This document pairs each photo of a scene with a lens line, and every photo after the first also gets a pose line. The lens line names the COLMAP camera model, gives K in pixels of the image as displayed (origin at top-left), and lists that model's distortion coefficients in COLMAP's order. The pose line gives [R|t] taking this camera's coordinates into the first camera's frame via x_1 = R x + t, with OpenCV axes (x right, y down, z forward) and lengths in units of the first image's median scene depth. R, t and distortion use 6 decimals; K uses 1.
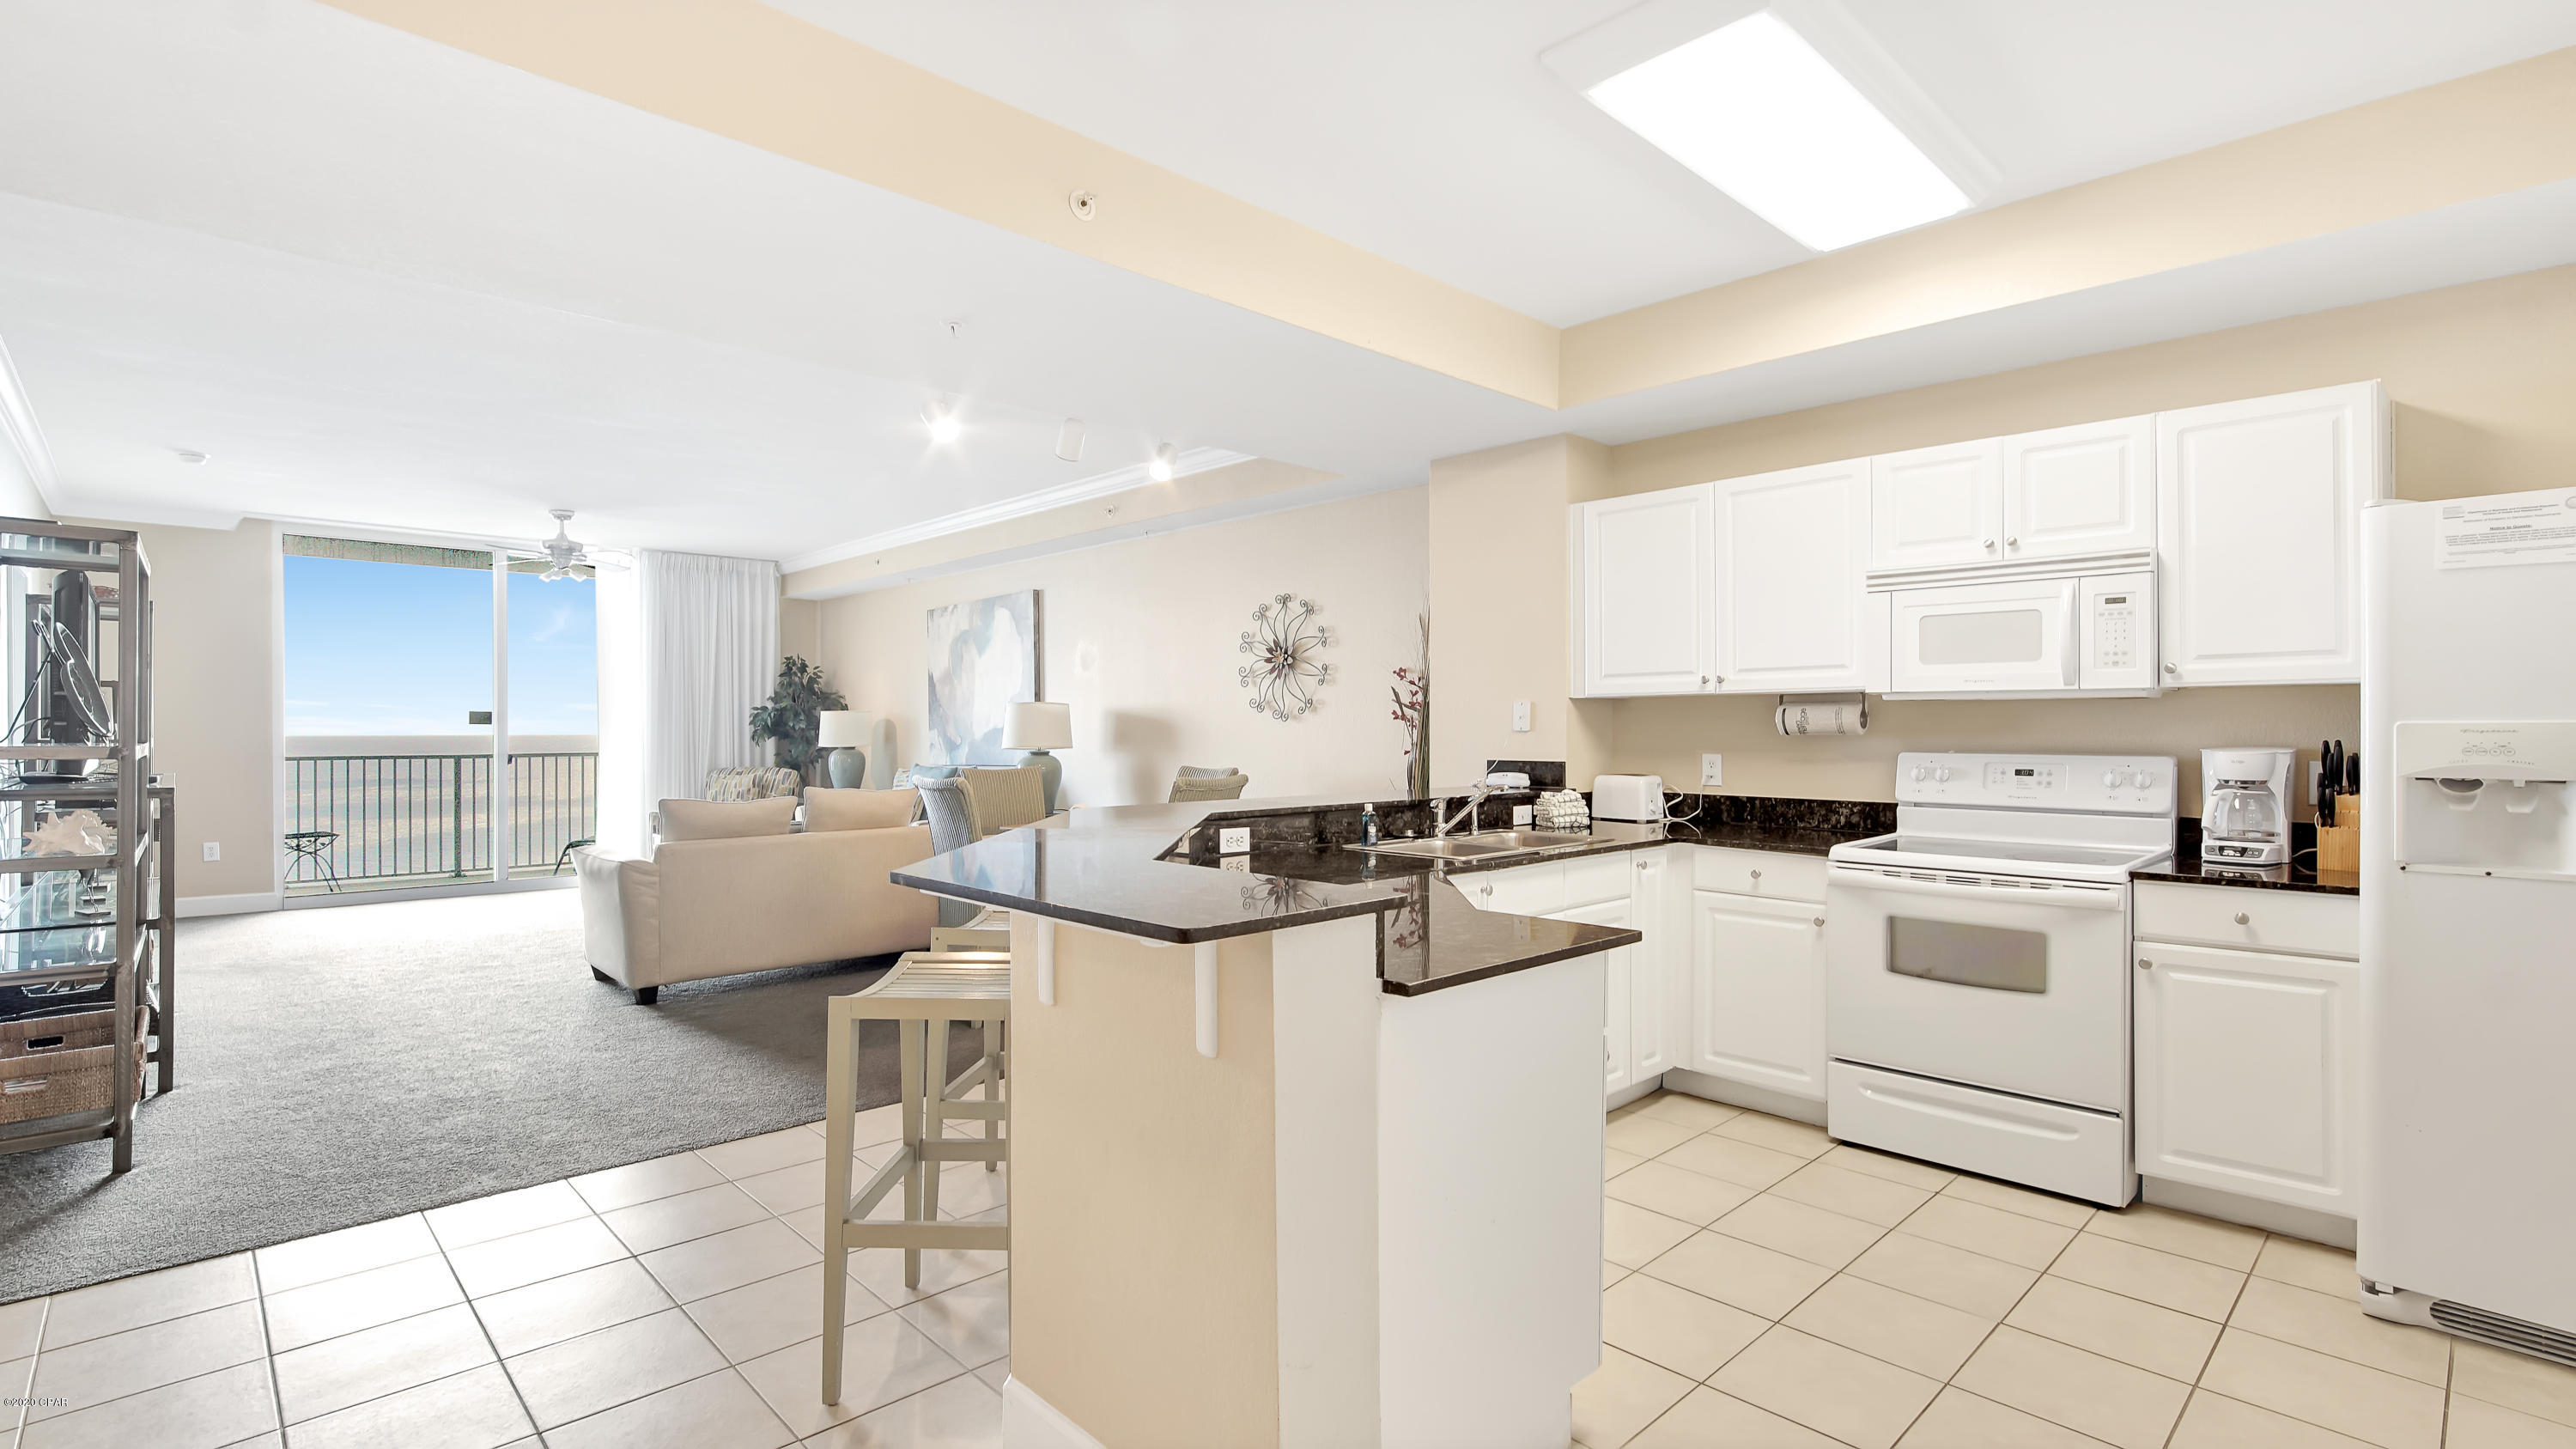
lens RADIAL K [[1186.4, 0, 1288.0], [0, 1186.4, 724.5], [0, 0, 1]] dist [-0.020618, 0.006385]
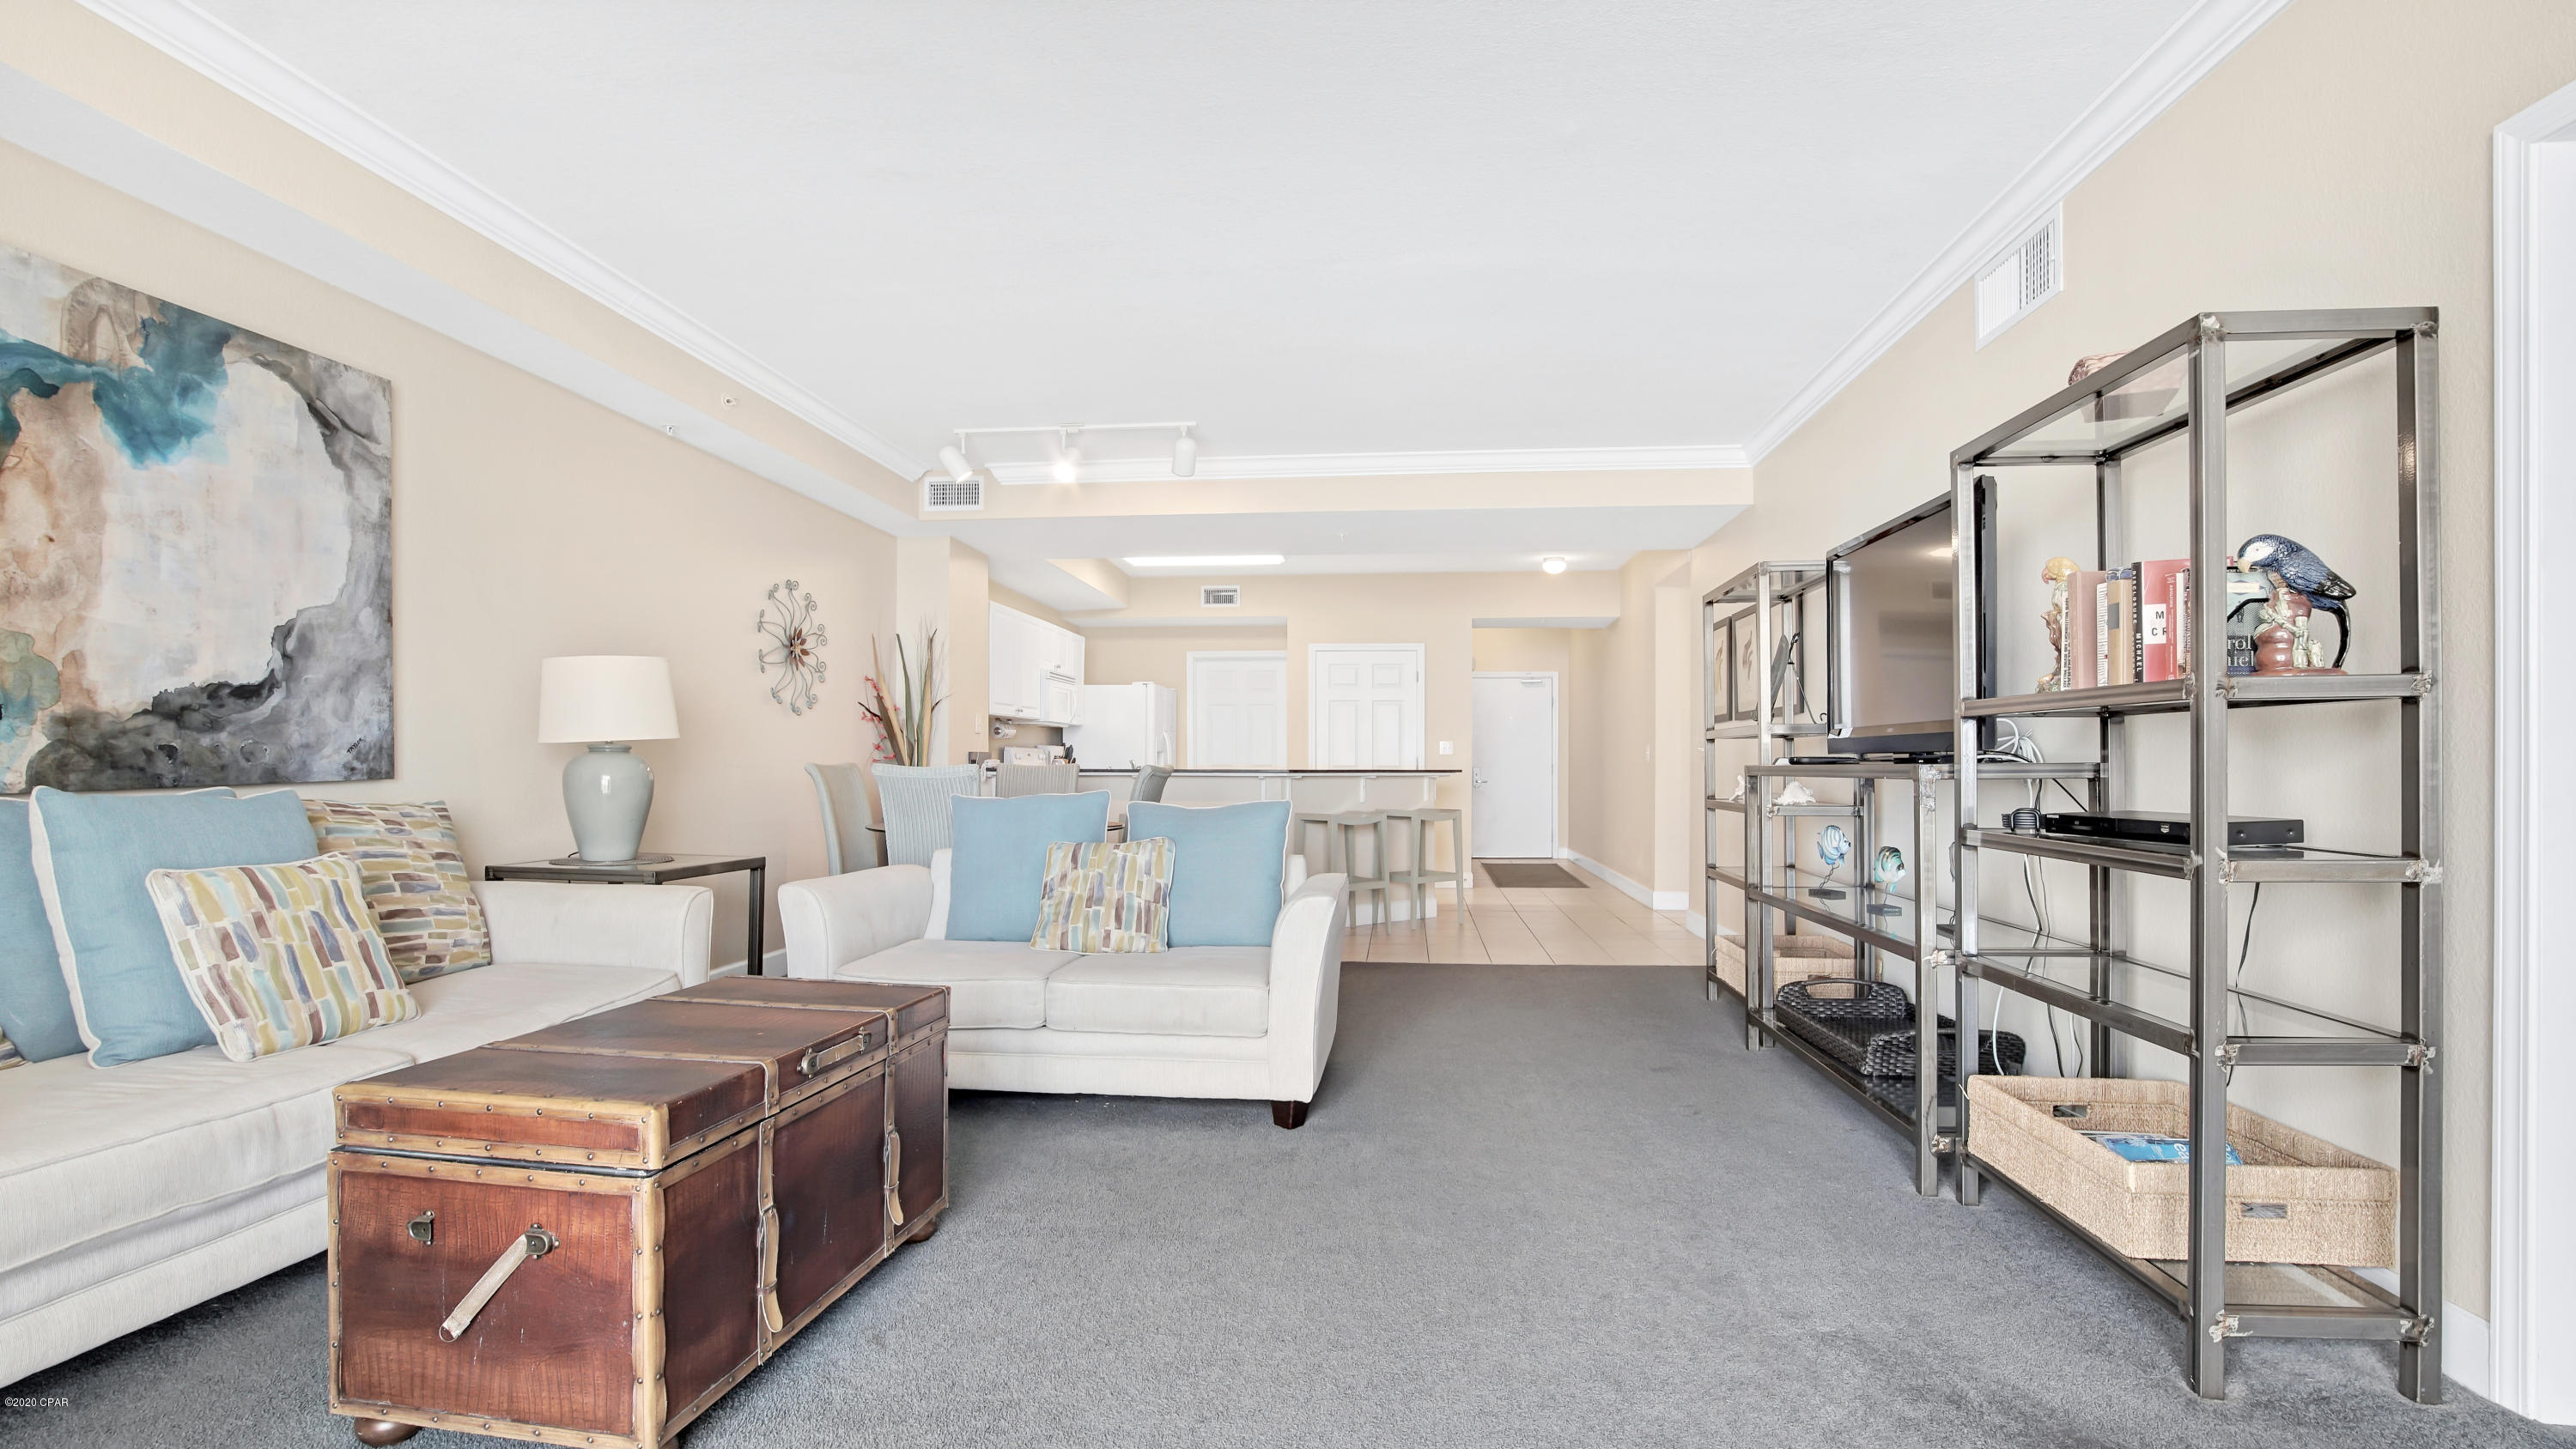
lens RADIAL K [[1190.2, 0, 1287.4], [0, 1190.2, 771.4], [0, 0, 1]] dist [-0.031177, 0.007274]
pose [[-0.648604, -0.006361, 0.761099, -1.259756], [-0.003849, 0.999980, 0.005077, 0.046301], [-0.761116, 0.000363, -0.648615, 1.694653]]
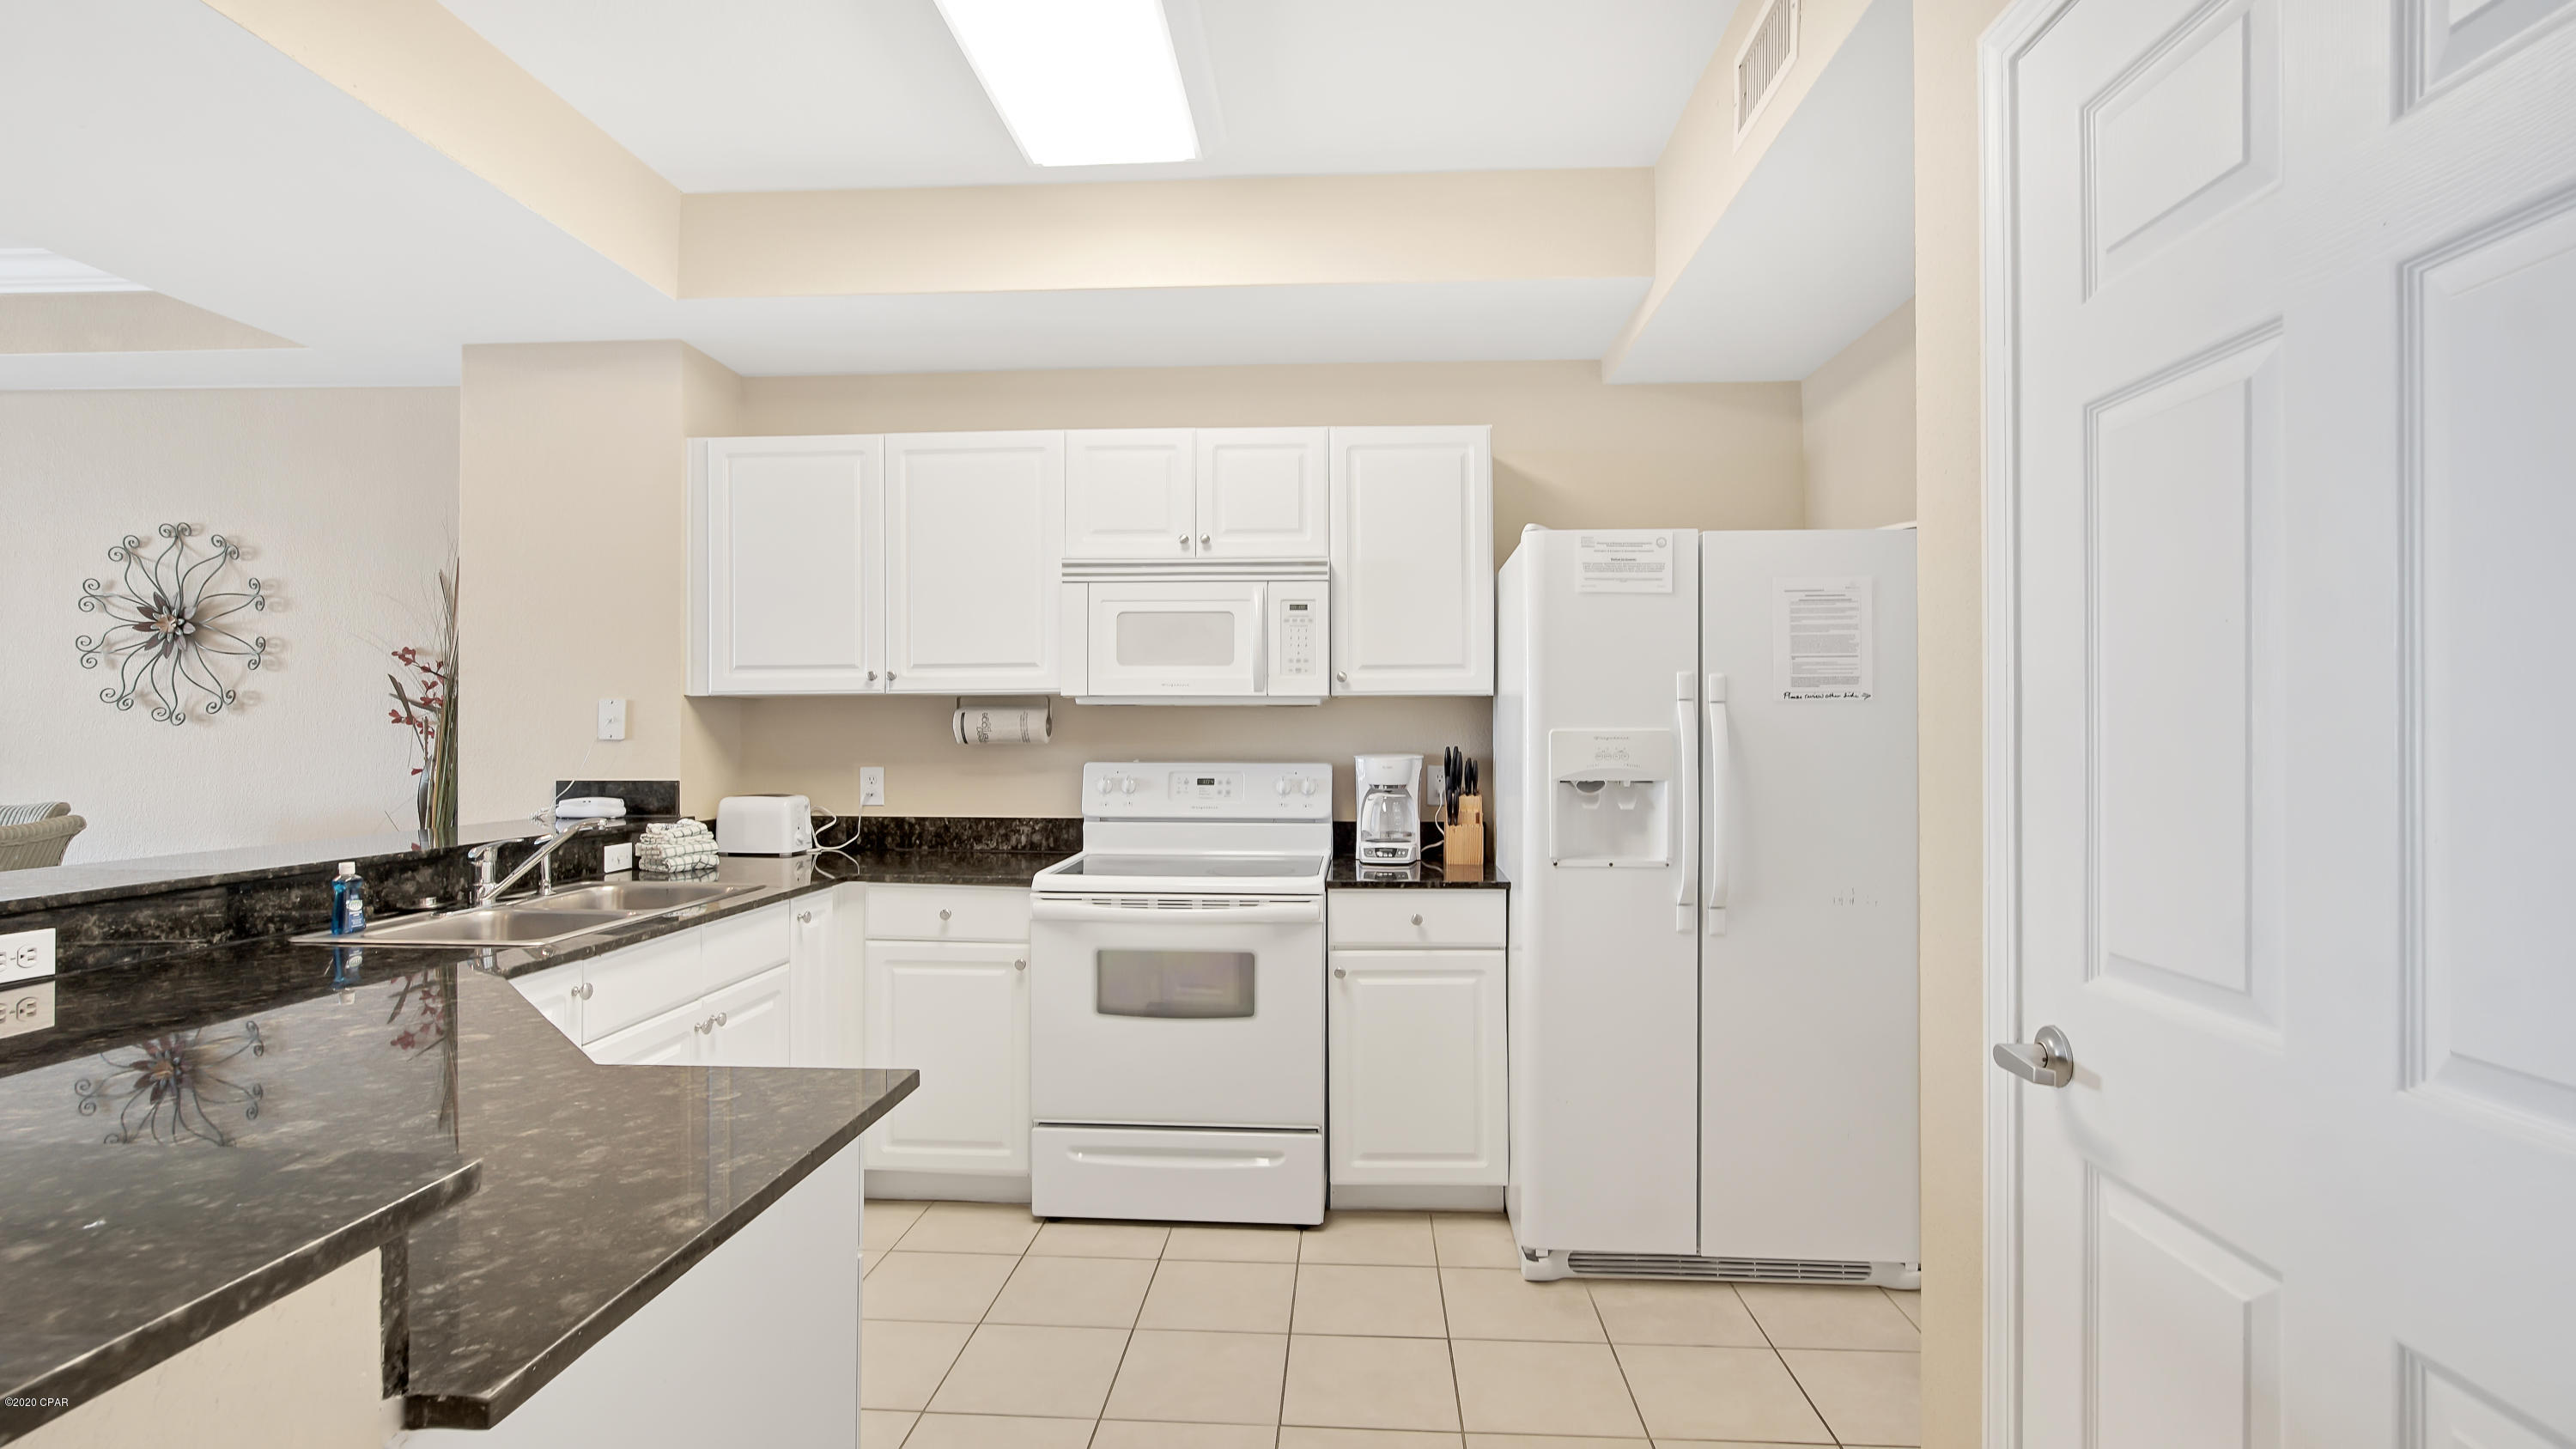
lens RADIAL K [[1186.4, 0, 1288.0], [0, 1186.4, 724.5], [0, 0, 1]] dist [-0.020618, 0.006385]
pose [[0.734571, 0.005982, 0.678506, 0.011314], [-0.001556, 0.999973, -0.007132, 0.000625], [-0.678530, 0.004183, 0.734560, 0.187909]]
